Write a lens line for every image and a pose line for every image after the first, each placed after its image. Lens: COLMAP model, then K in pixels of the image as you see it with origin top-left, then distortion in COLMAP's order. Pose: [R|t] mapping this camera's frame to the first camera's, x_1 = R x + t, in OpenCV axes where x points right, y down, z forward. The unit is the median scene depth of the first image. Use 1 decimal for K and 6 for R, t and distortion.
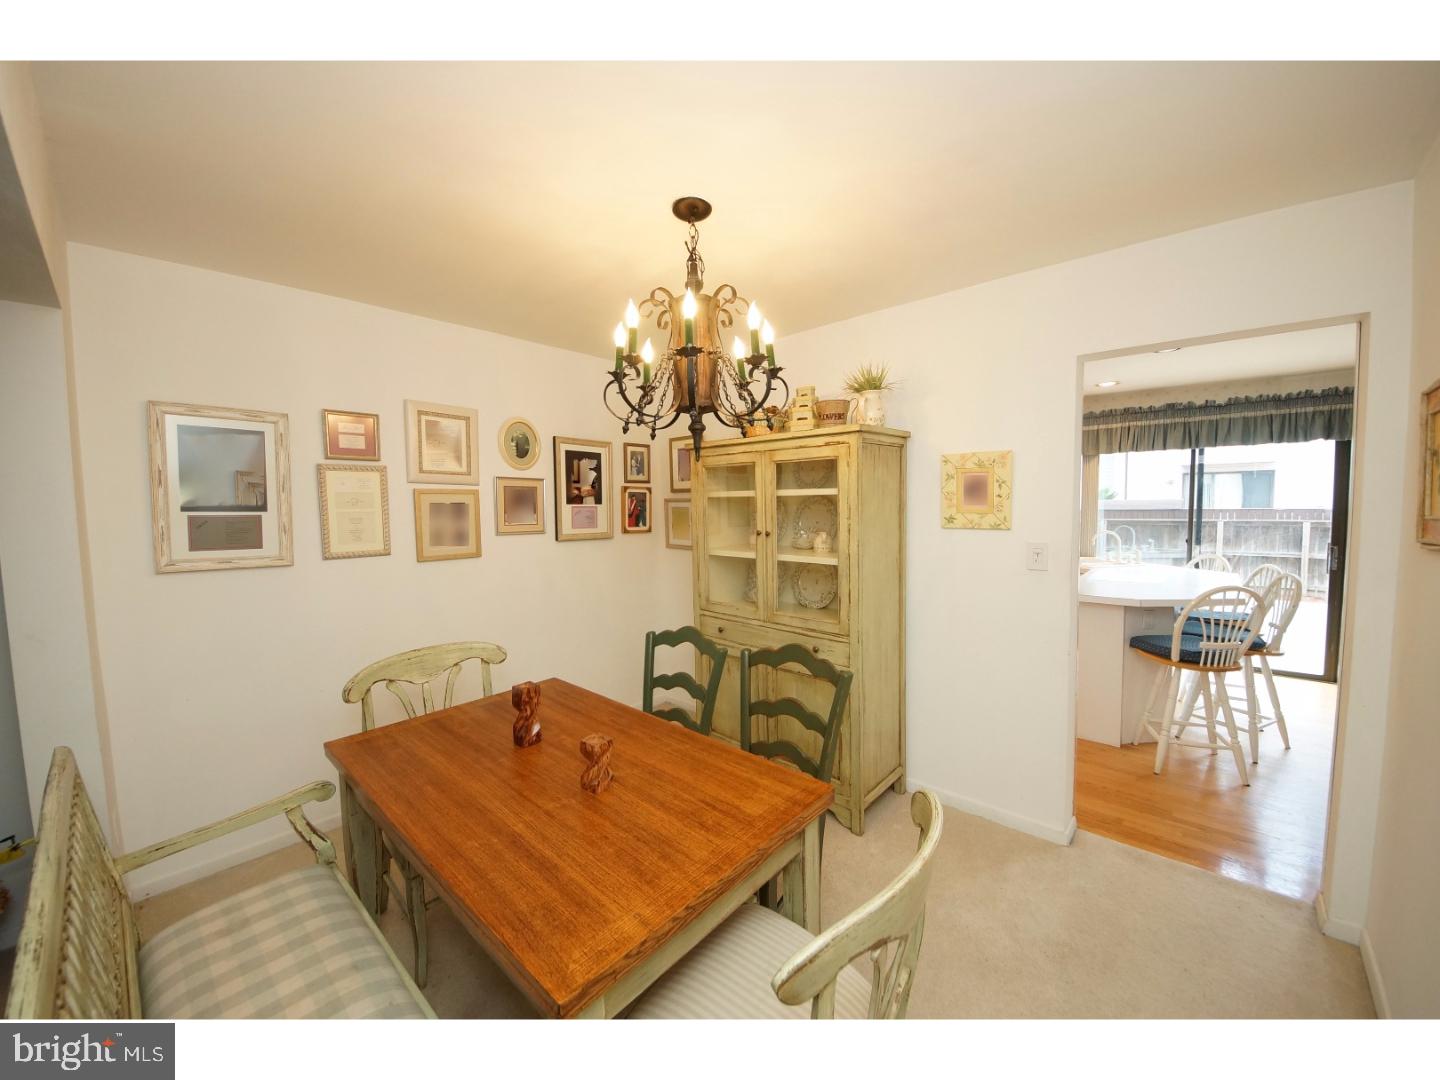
lens RADIAL K [[541.0, 0, 727.4], [0, 541.0, 534.1], [0, 0, 1]] dist [-0.001101, -0.000078]
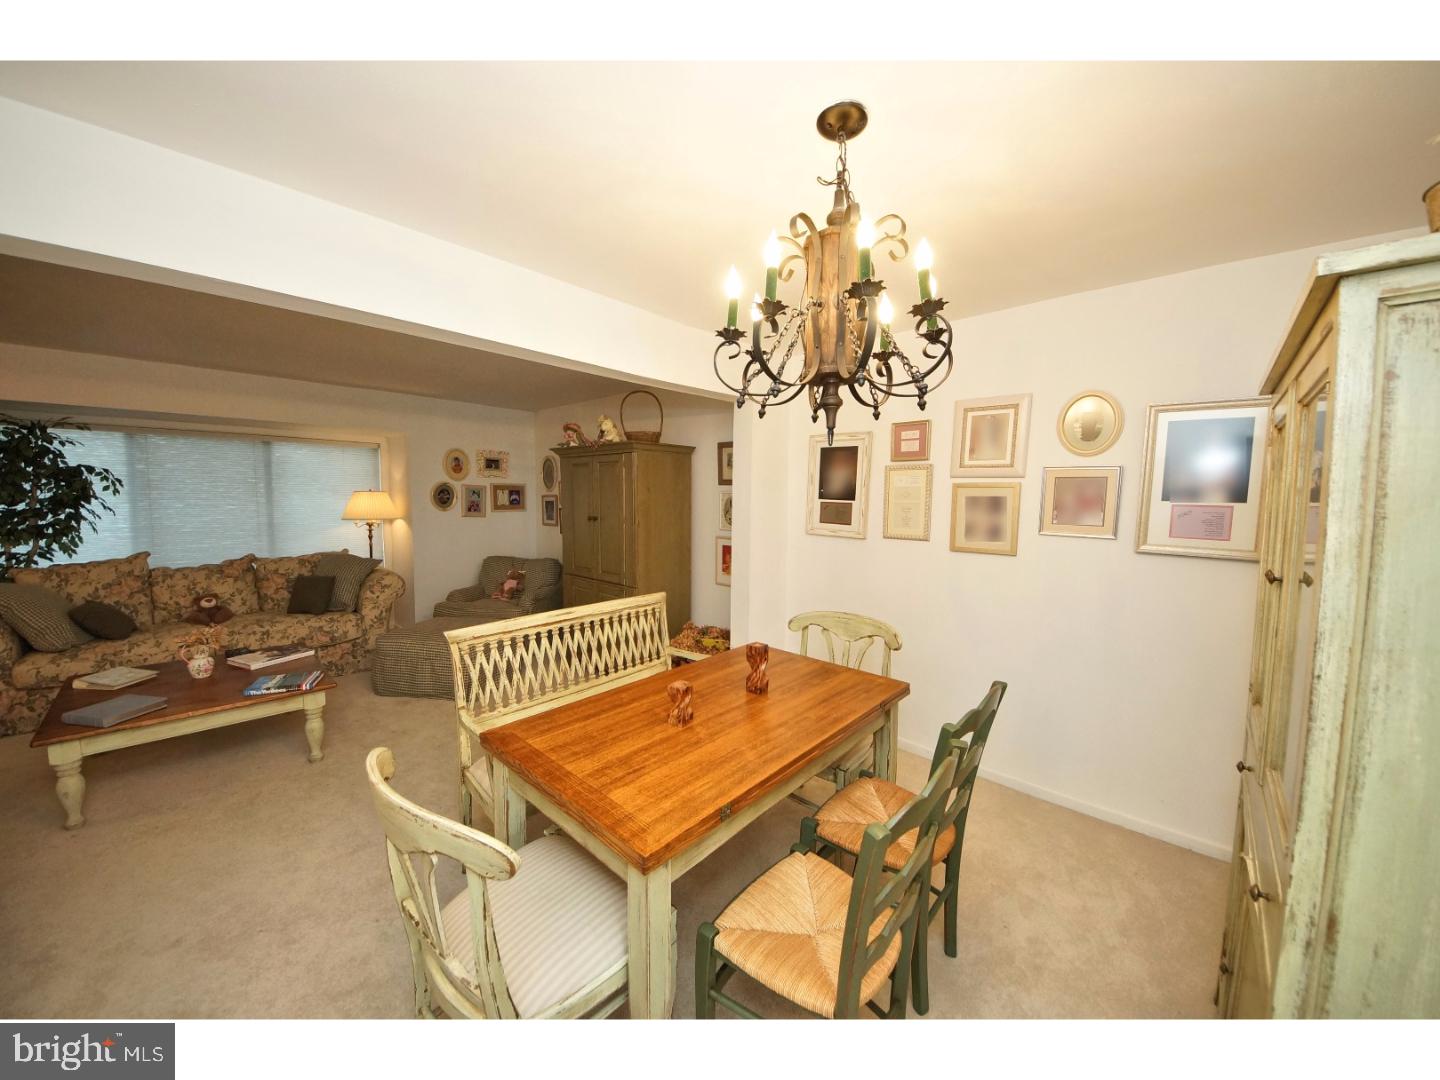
lens RADIAL K [[496.1, 0, 709.0], [0, 496.1, 543.1], [0, 0, 1]] dist [-0.018678, -0.002285]
pose [[-0.030880, 0.103777, -0.994121, 0.445905], [-0.069432, 0.991970, 0.105709, -0.036252], [0.997109, 0.072289, -0.023427, 0.559188]]
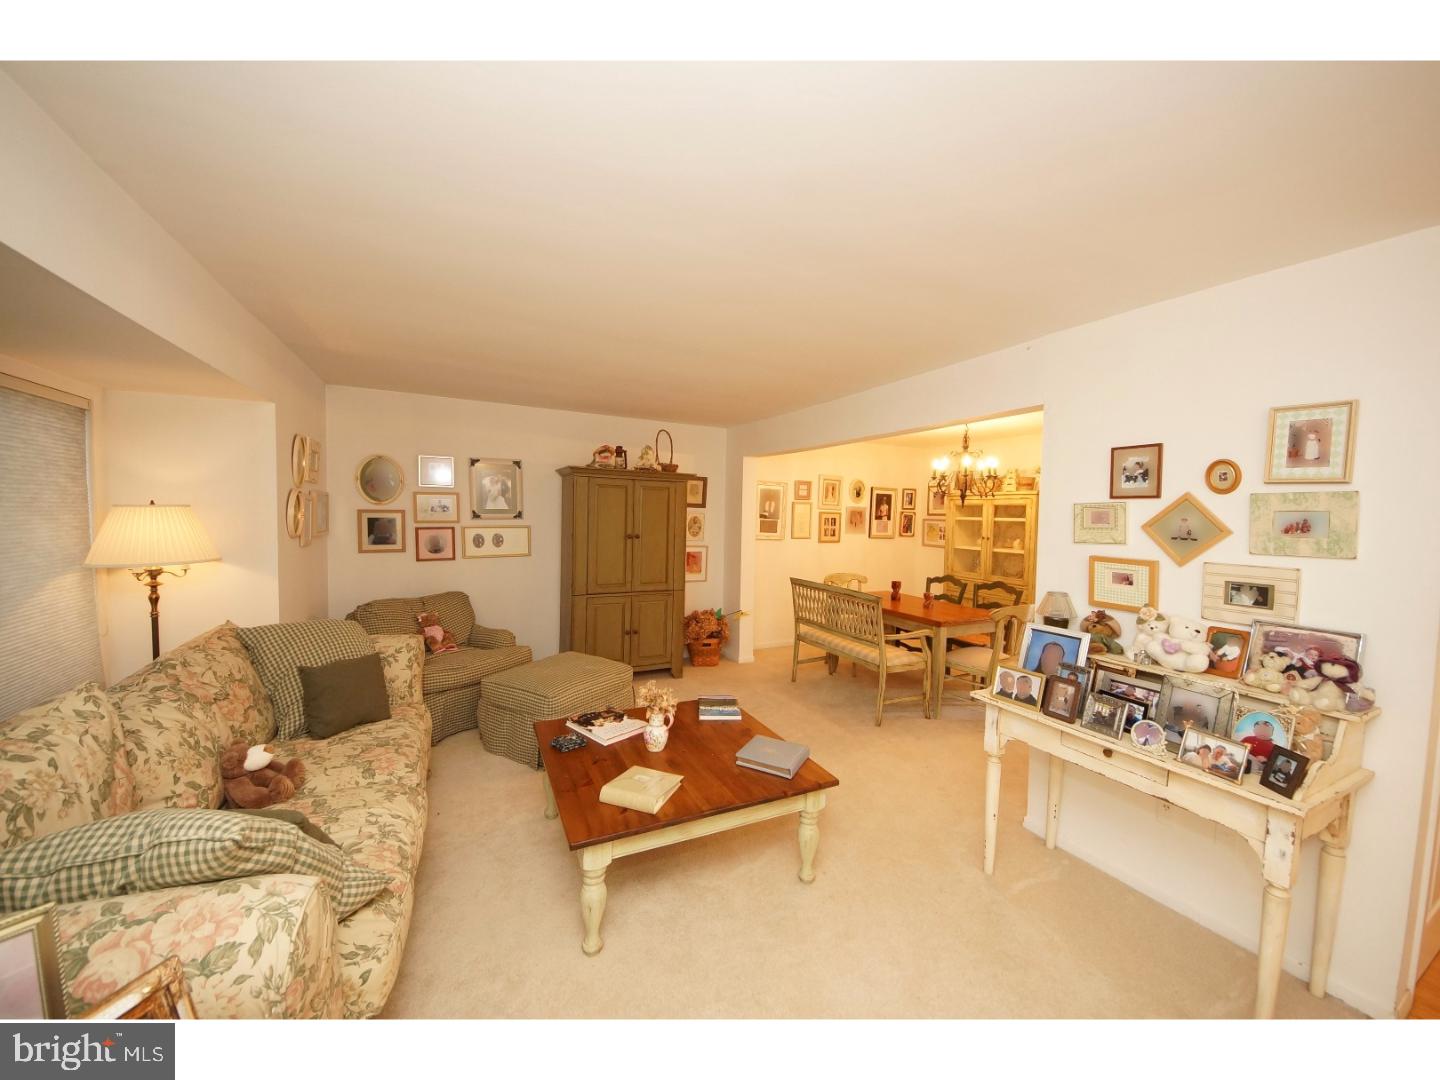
lens RADIAL K [[496.1, 0, 701.8], [0, 496.1, 545.0], [0, 0, 1]] dist [-0.018678, -0.002285]
pose [[0.907785, 0.057755, -0.415440, -0.140351], [-0.057425, 0.998261, 0.013299, 0.065584], [0.415485, 0.011784, 0.909523, -1.233158]]
